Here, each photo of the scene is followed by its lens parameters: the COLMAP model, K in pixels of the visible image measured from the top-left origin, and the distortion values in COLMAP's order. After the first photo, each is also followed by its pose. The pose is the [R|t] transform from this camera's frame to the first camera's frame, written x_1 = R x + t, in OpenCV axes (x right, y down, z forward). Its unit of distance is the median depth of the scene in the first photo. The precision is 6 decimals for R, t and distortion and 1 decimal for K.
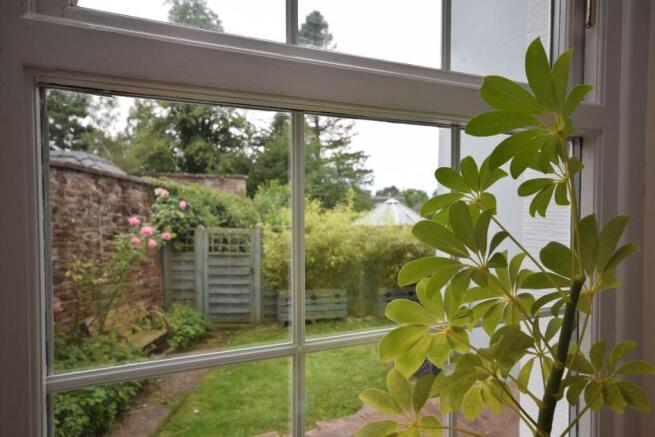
lens RADIAL K [[444.7, 0, 330.4], [0, 444.7, 222.5], [0, 0, 1]] dist [0.008385, -0.000966]
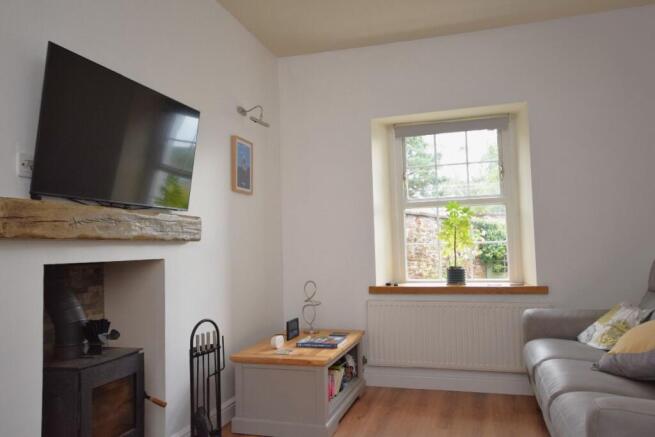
lens RADIAL K [[444.7, 0, 325.8], [0, 444.7, 218.6], [0, 0, 1]] dist [0.008385, -0.000966]
pose [[0.720591, -0.063014, -0.690491, 0.329669], [-0.000760, 0.995789, -0.091669, 0.047910], [0.693360, 0.066581, 0.717509, -0.487399]]
